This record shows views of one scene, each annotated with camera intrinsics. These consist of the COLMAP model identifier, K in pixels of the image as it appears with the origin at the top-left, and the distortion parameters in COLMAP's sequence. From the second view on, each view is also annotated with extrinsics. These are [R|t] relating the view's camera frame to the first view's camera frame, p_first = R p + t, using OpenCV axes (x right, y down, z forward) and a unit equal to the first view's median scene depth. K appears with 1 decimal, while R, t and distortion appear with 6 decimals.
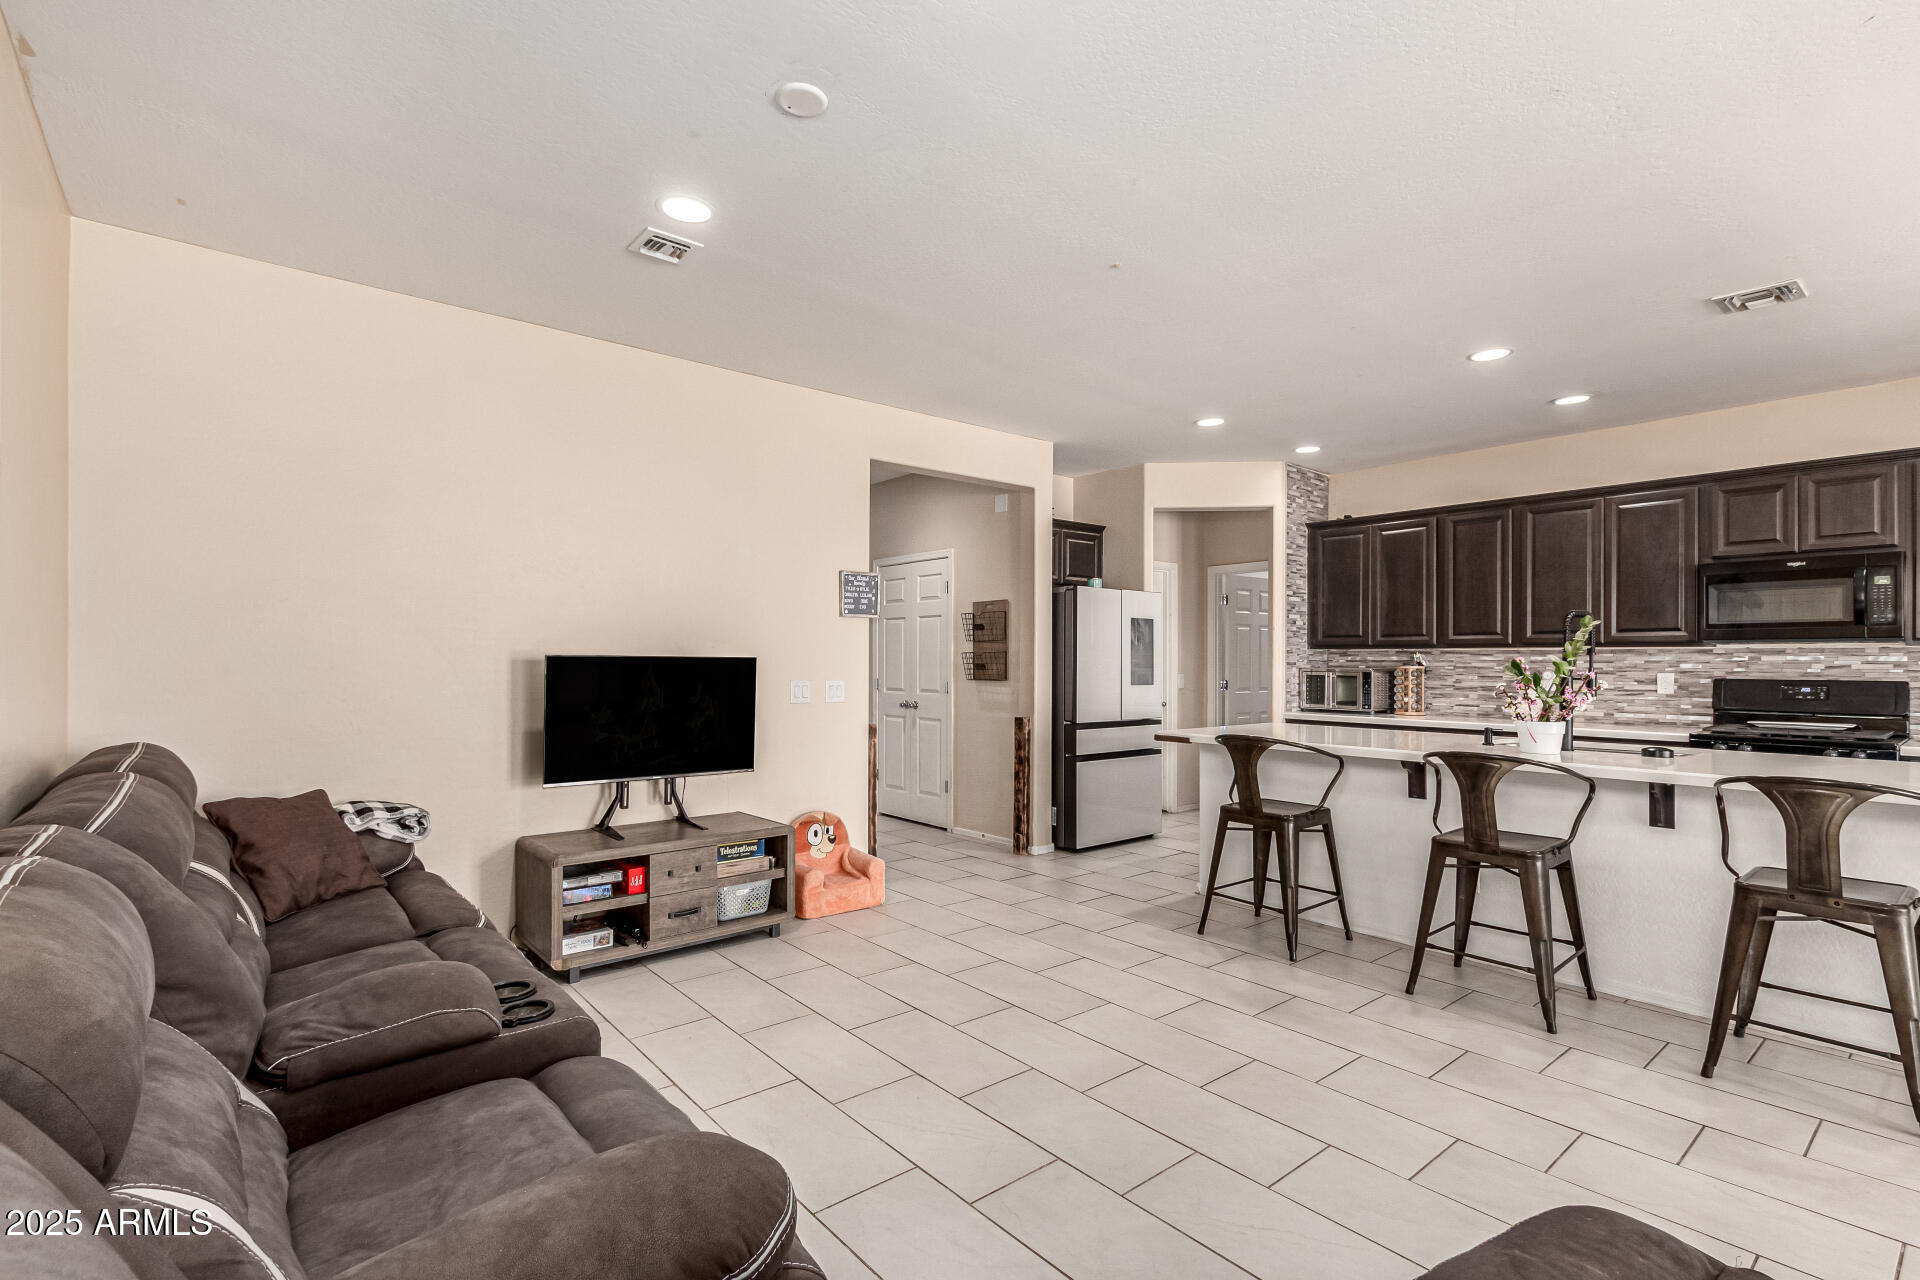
lens RADIAL K [[899.6, 0, 953.8], [0, 899.6, 650.1], [0, 0, 1]] dist [0.009902, -0.001439]
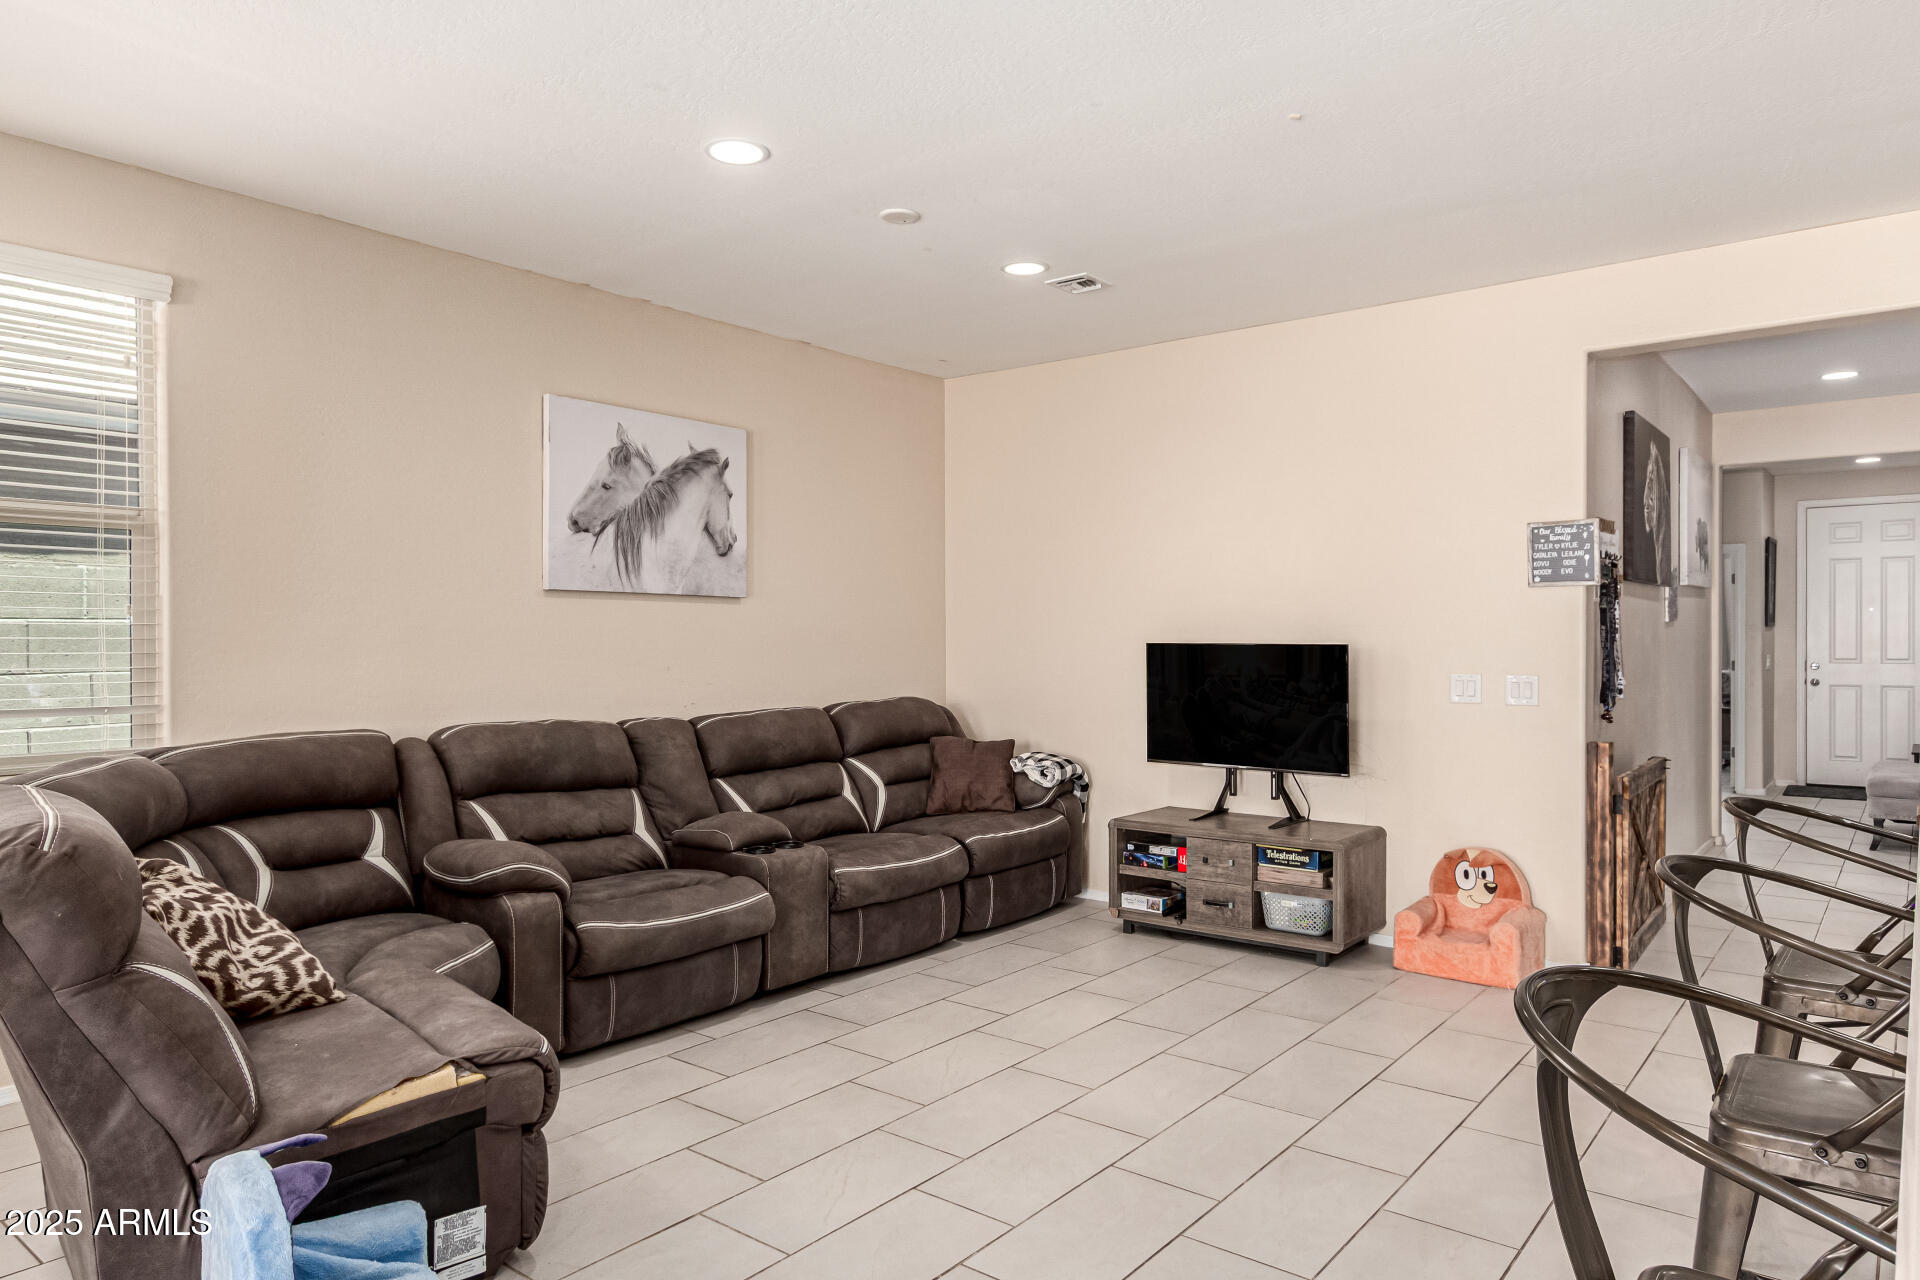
lens RADIAL K [[1196.4, 0, 925.8], [0, 1196.4, 642.4], [0, 0, 1]] dist [0.001458, 0.002296]
pose [[0.170824, -0.003363, -0.985296, 0.679759], [0.014939, 0.999888, -0.000823, 0.000624], [0.985188, -0.014579, 0.170855, 0.333048]]
